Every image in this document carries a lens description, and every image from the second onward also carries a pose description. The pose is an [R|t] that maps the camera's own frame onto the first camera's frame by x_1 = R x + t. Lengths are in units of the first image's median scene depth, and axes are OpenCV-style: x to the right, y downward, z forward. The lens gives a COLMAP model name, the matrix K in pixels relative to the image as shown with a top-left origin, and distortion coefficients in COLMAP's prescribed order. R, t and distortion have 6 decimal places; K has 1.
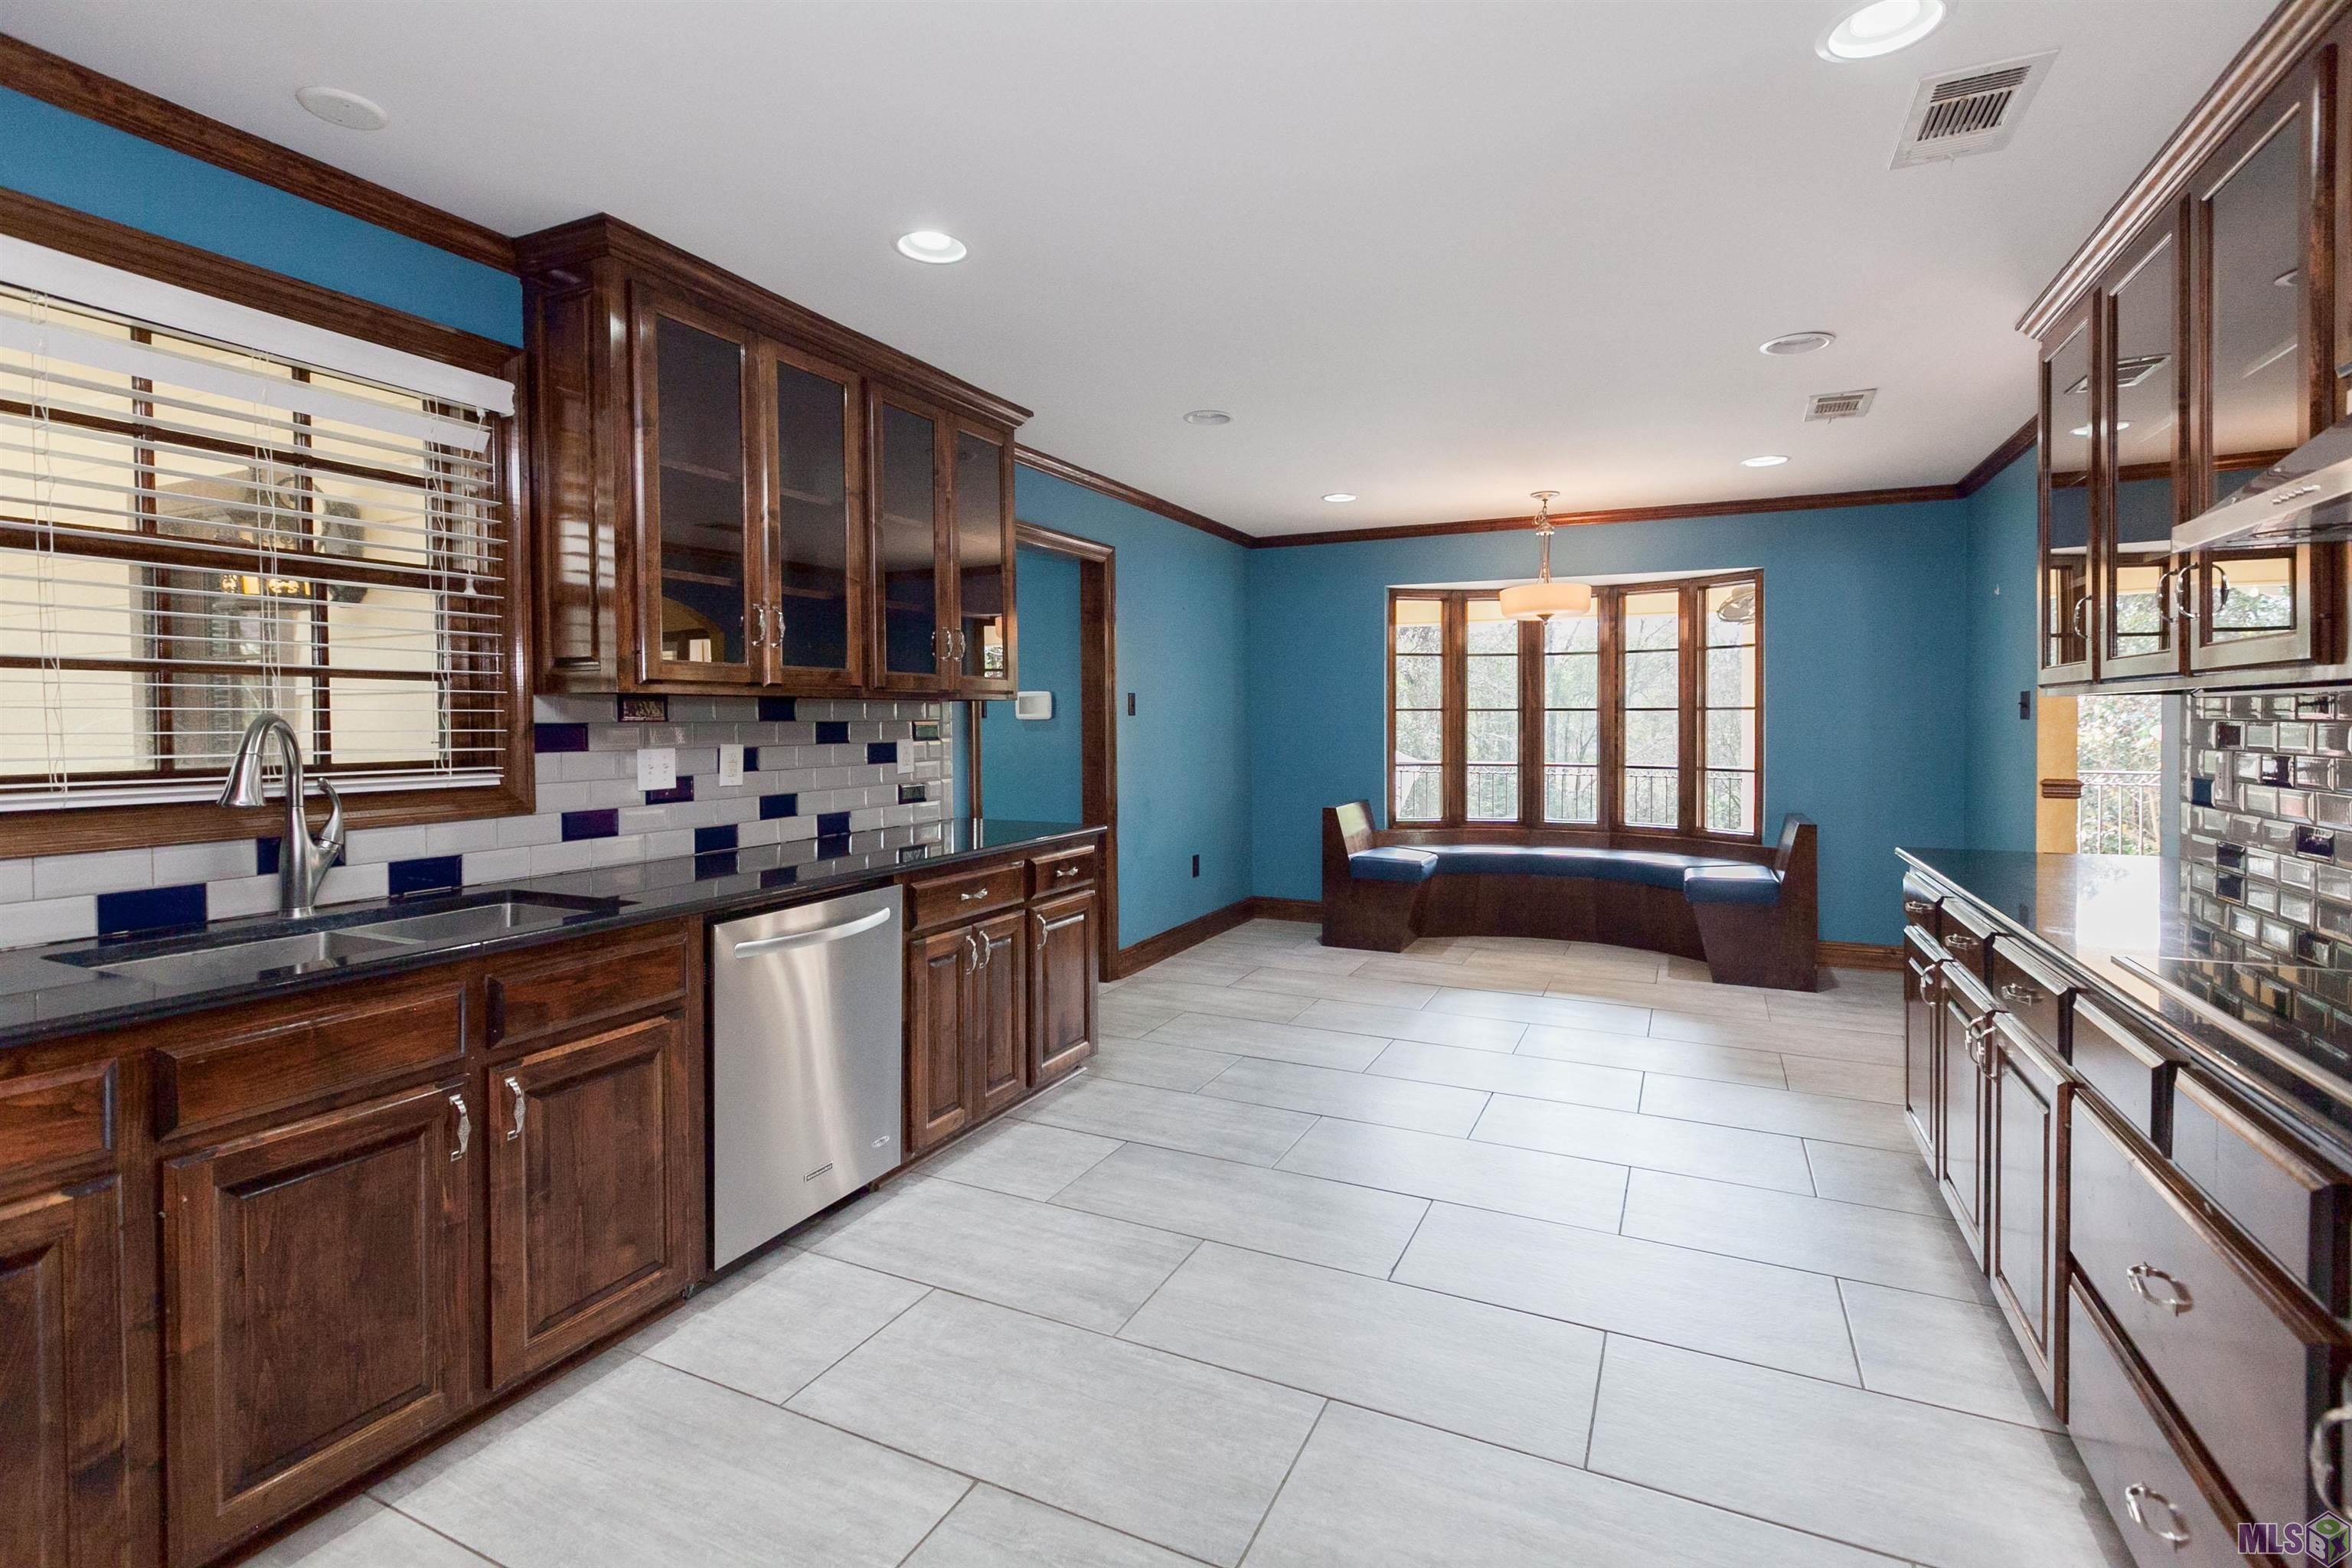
lens RADIAL K [[1070.2, 0, 1170.5], [0, 1070.2, 724.5], [0, 0, 1]] dist [0.000534, -0.000056]
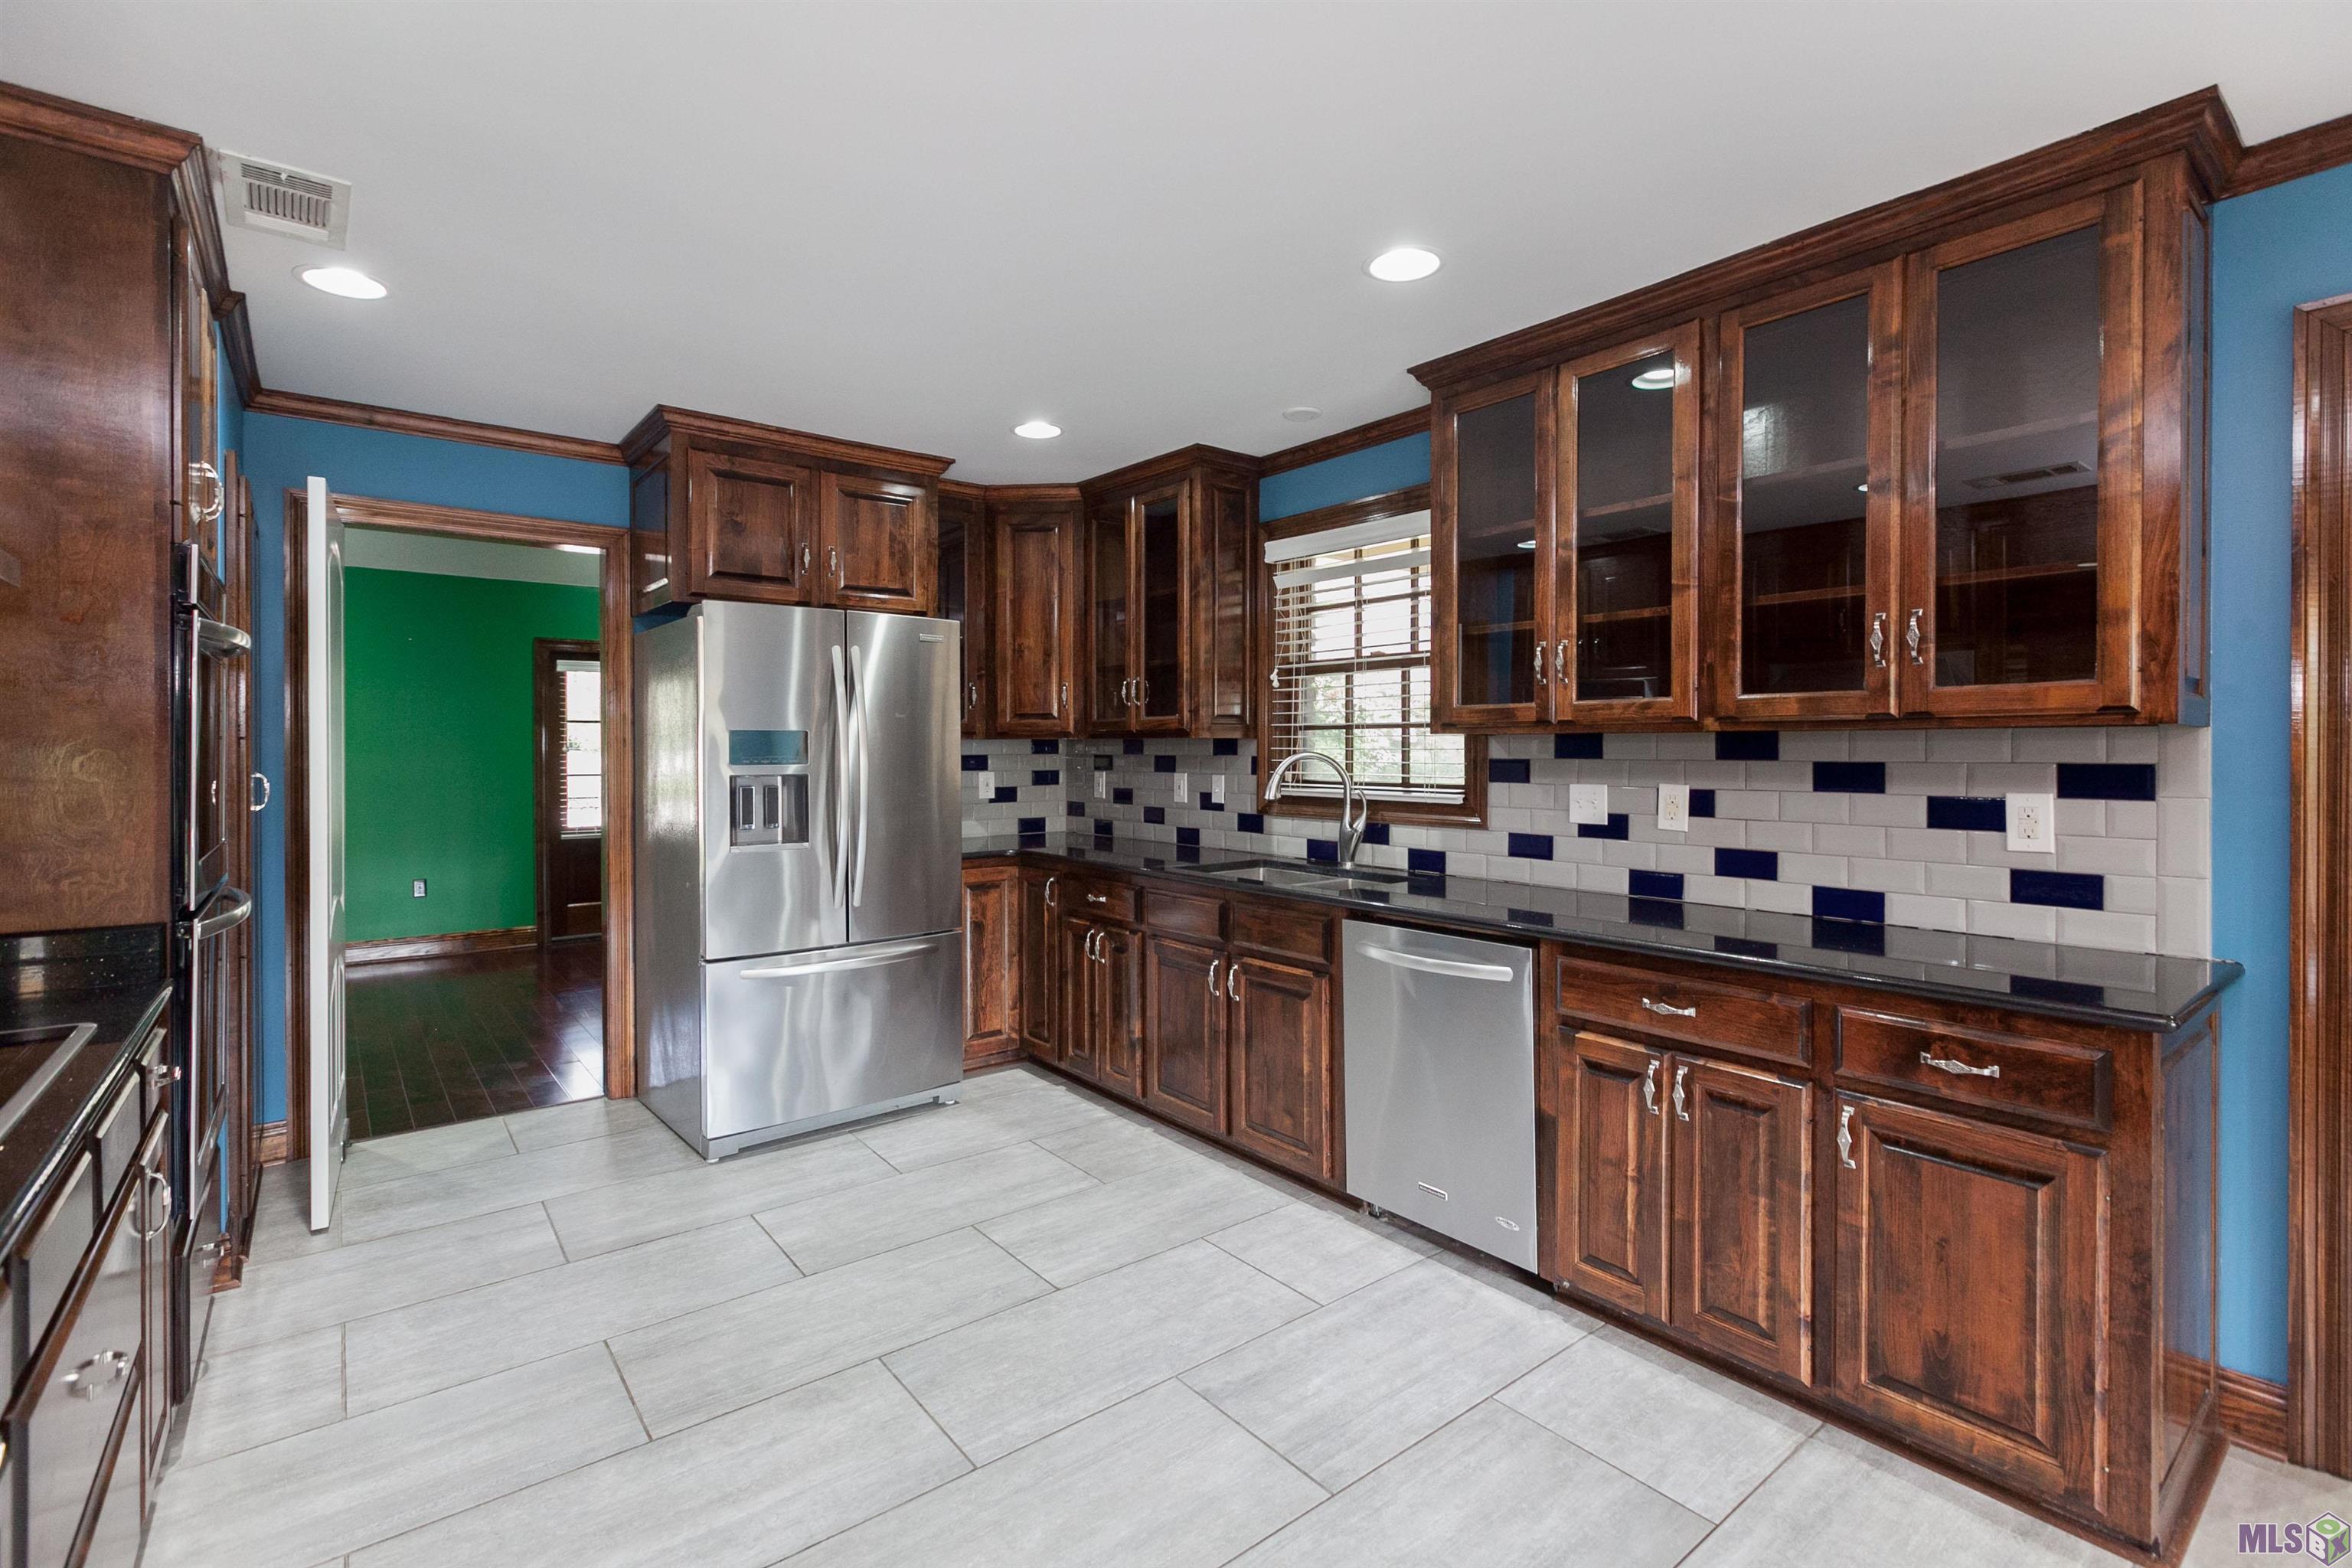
lens RADIAL K [[1054.9, 0, 1132.1], [0, 1054.9, 751.8], [0, 0, 1]] dist [0.000684, 0.000030]
pose [[-0.455588, 0.005047, -0.890177, 0.673762], [-0.003660, 0.999965, 0.007543, -0.016317], [0.890183, 0.006694, -0.455553, 1.129715]]
